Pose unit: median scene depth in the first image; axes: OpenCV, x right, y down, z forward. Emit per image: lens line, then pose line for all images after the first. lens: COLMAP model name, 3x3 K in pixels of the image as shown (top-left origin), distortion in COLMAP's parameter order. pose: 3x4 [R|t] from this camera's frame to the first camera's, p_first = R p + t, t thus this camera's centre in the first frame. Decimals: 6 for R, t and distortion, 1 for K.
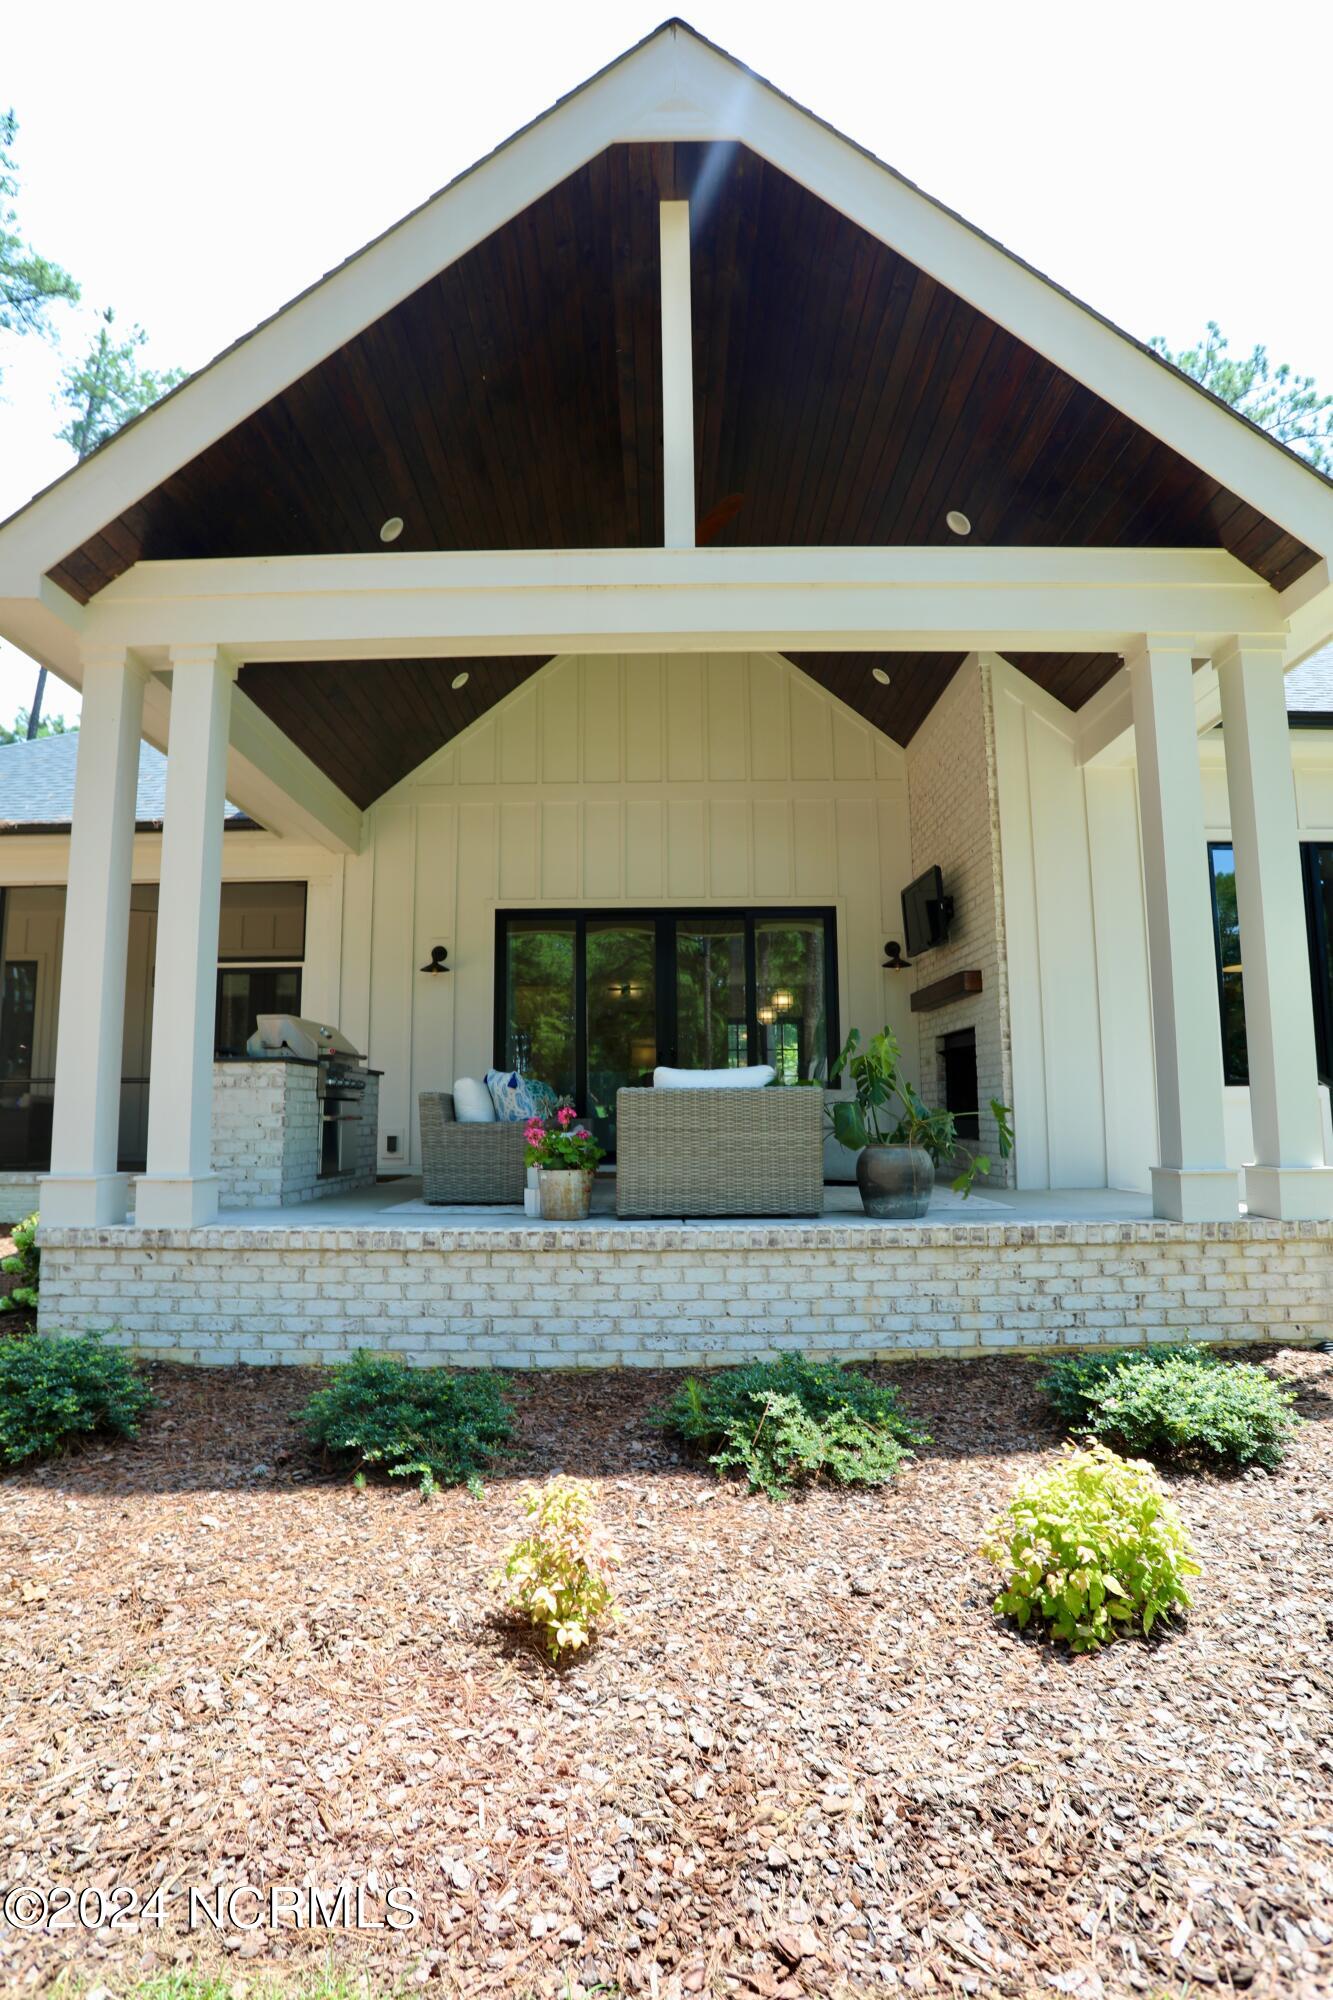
lens RADIAL K [[988.2, 0, 666.5], [0, 988.2, 1000.0], [0, 0, 1]] dist [-0.068504, 0.015958]
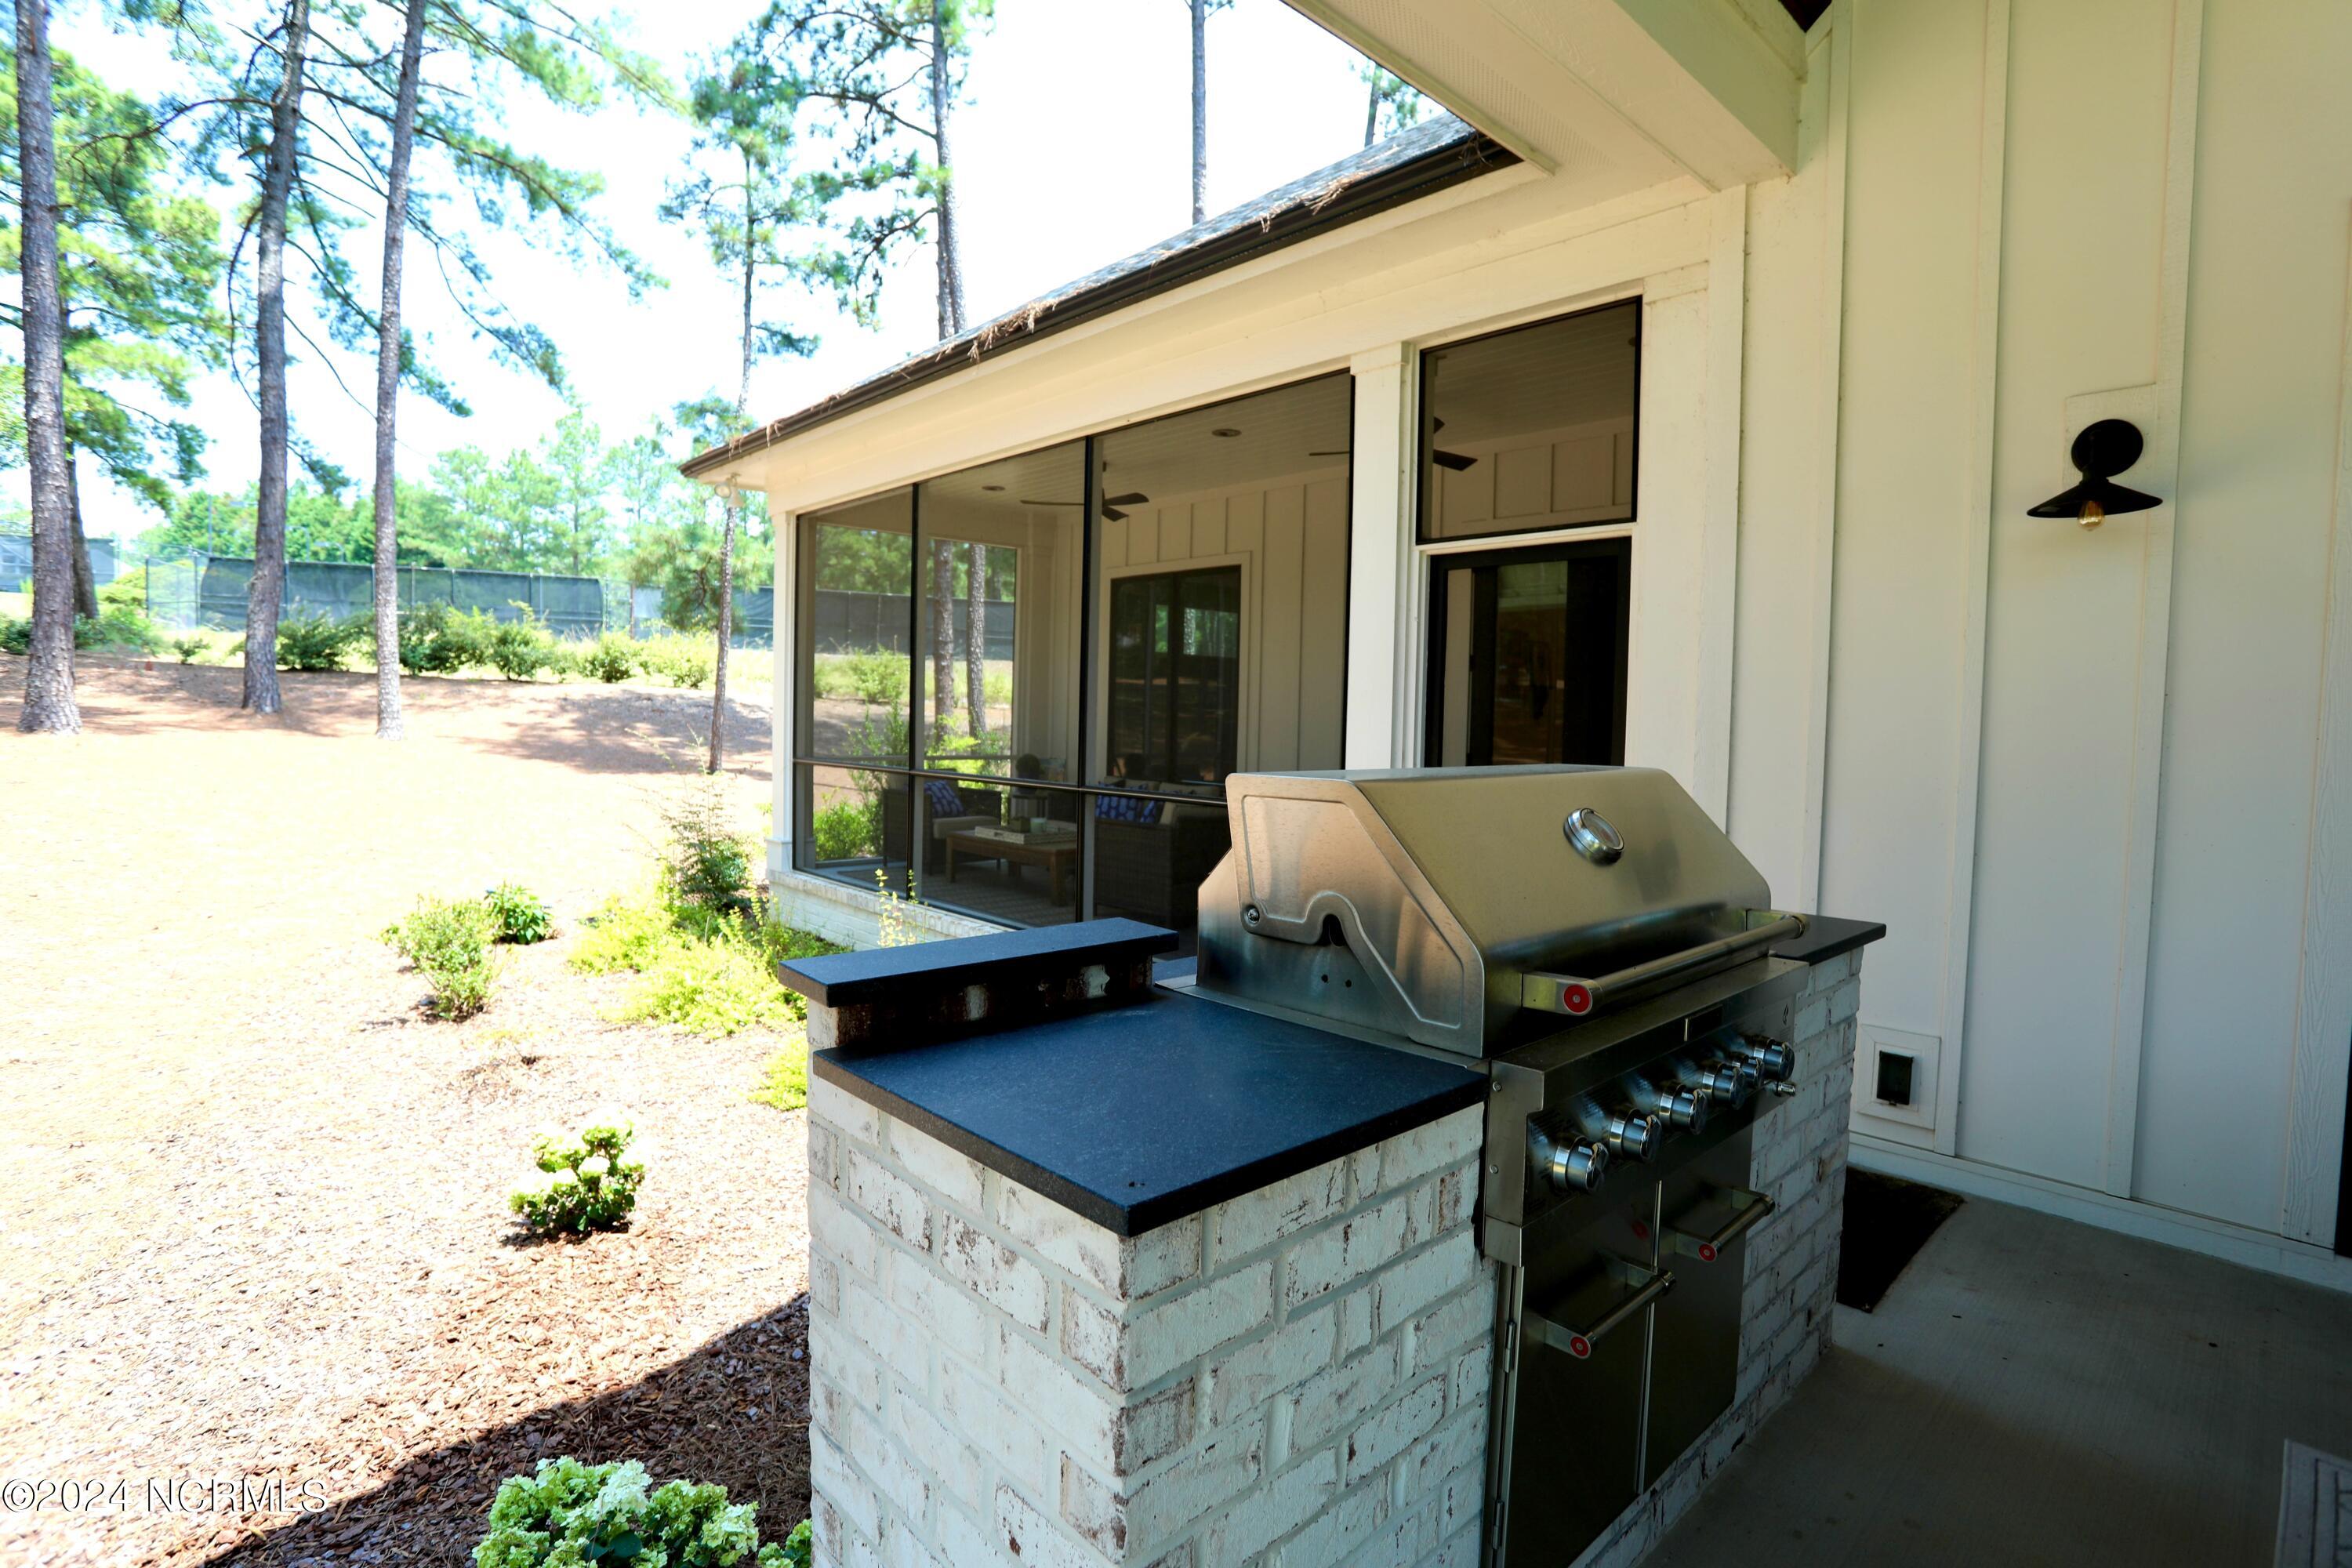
lens RADIAL K [[1162.2, 0, 1176.0], [0, 1162.2, 784.0], [0, 0, 1]] dist [-0.068504, 0.015958]
pose [[0.683112, 0.060130, -0.727834, -0.228335], [0.058476, 0.988902, 0.136581, -0.015292], [0.727969, -0.135861, 0.672015, 0.764224]]
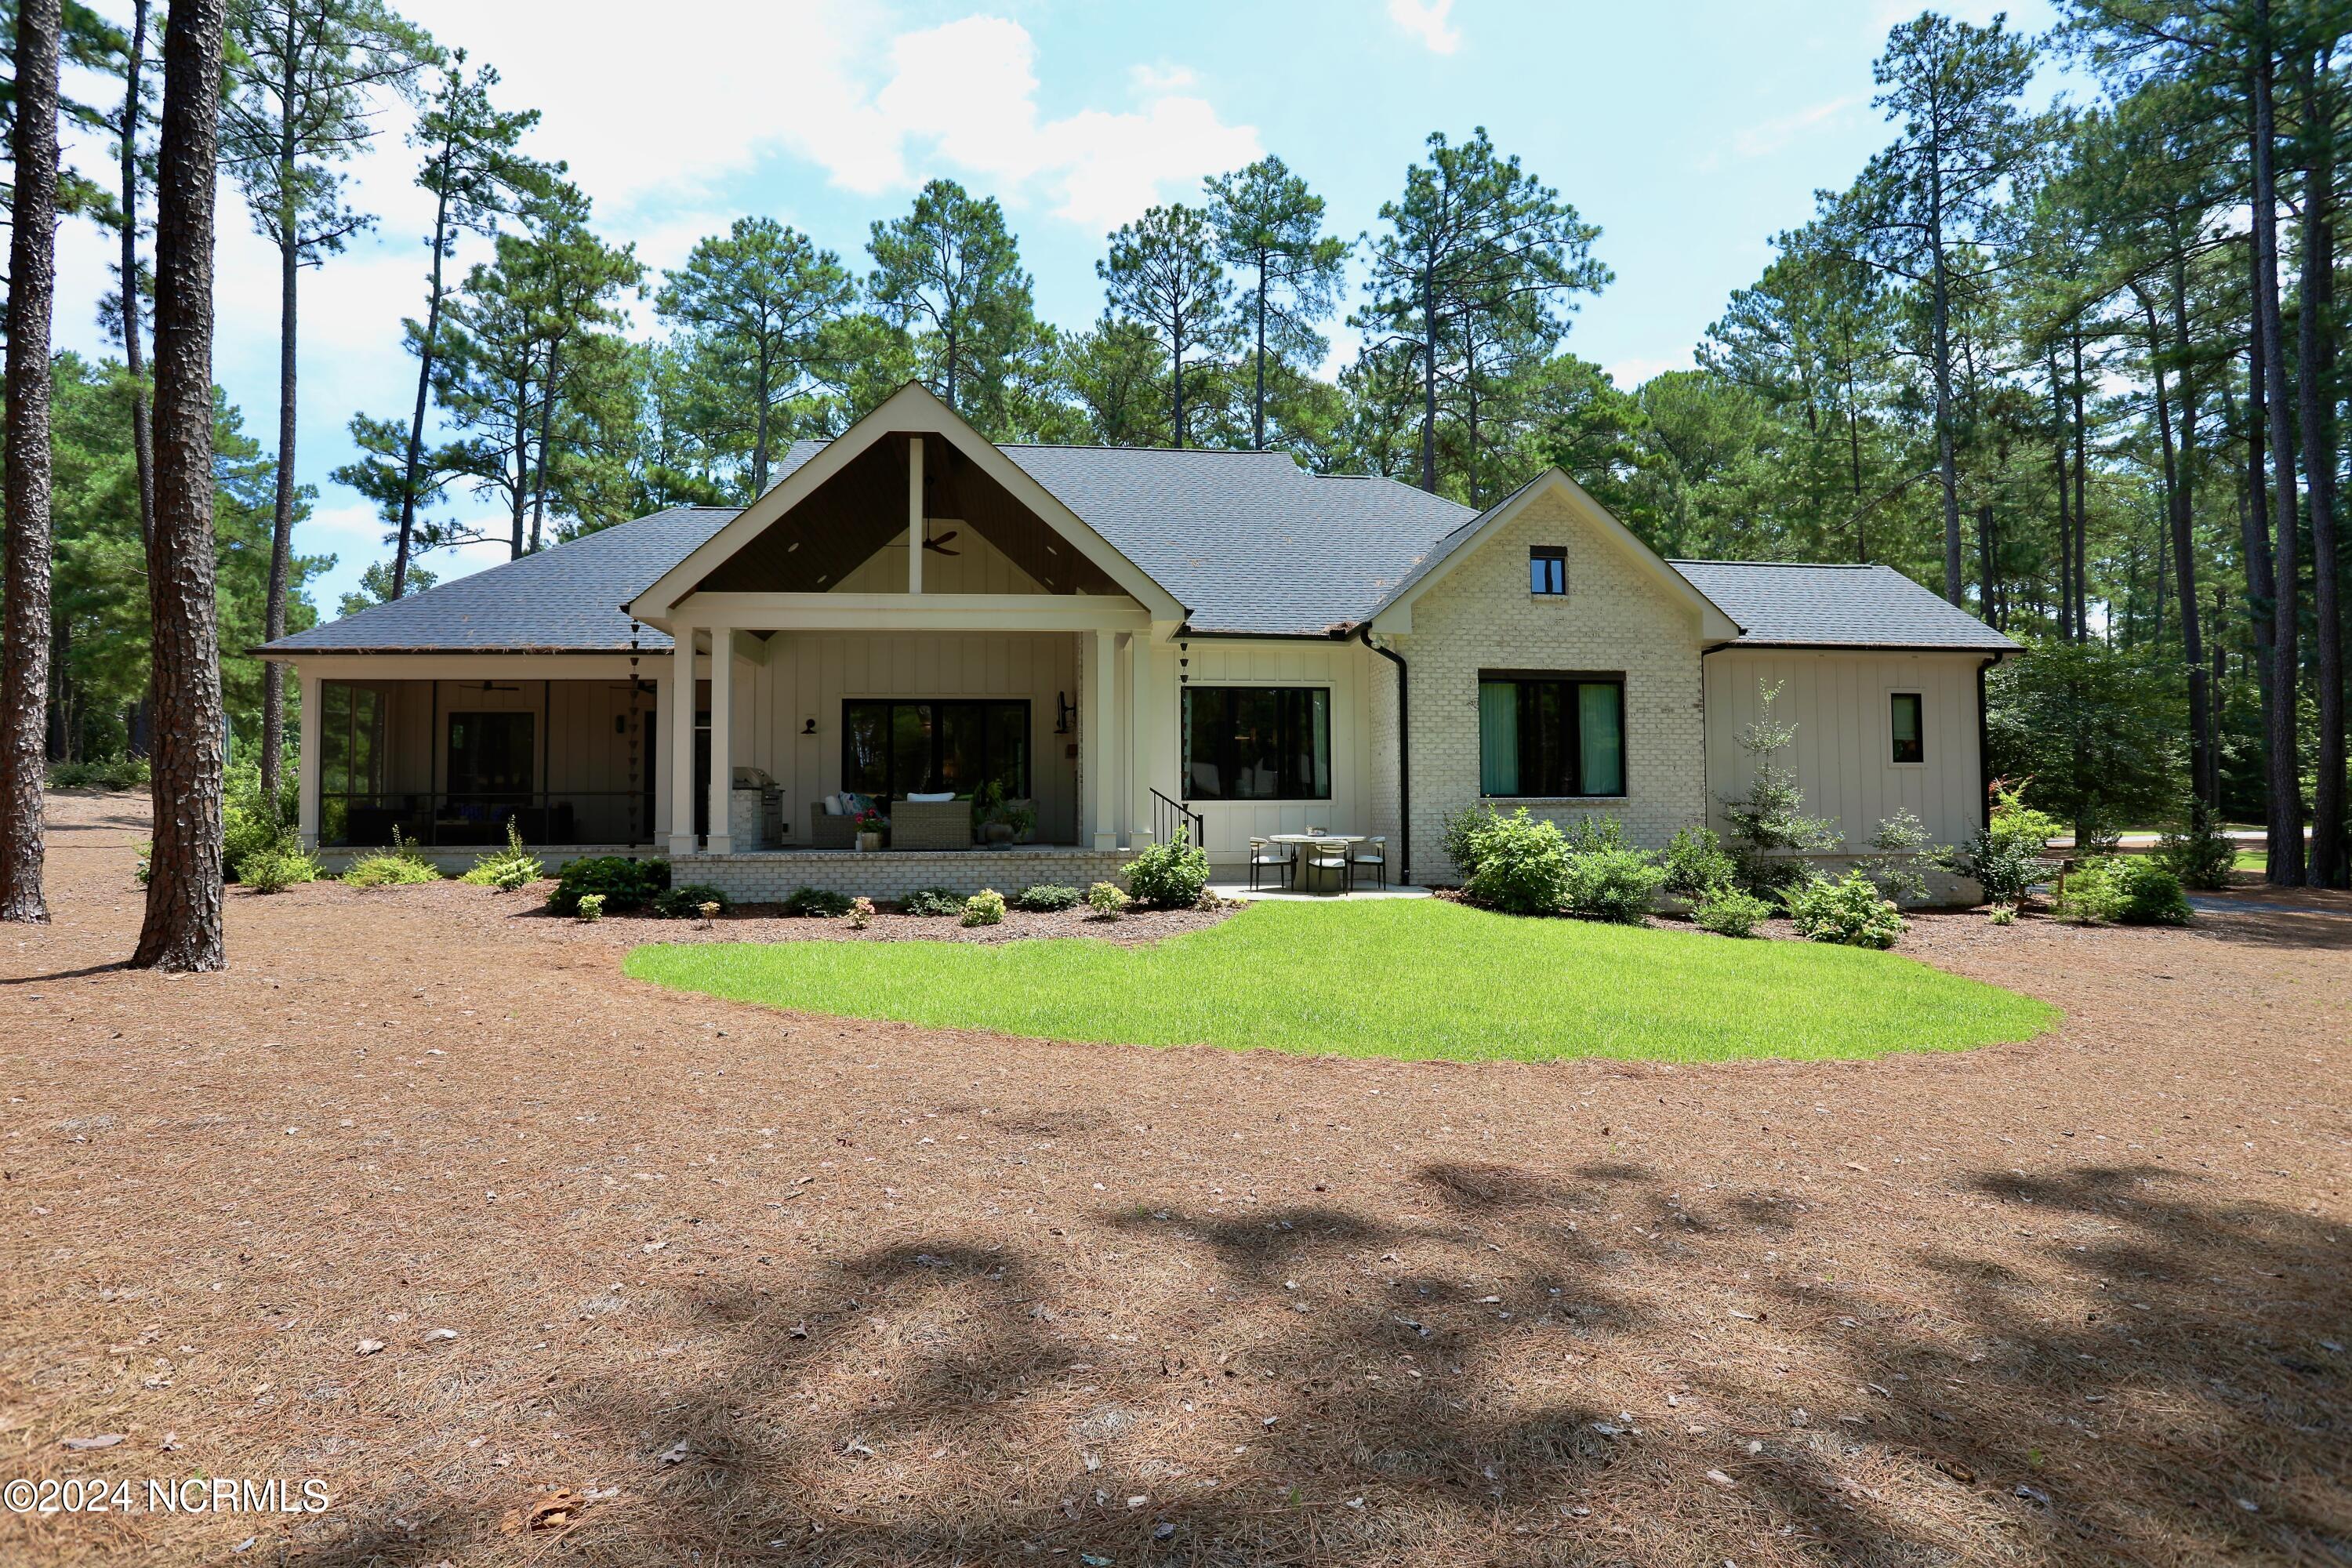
lens RADIAL K [[1162.2, 0, 1176.0], [0, 1162.2, 784.0], [0, 0, 1]] dist [-0.068504, 0.015958]
pose [[0.993230, 0.009167, 0.115805, 0.252265], [-0.019701, 0.995733, 0.090155, -0.182112], [-0.114484, -0.091826, 0.989172, -1.552241]]
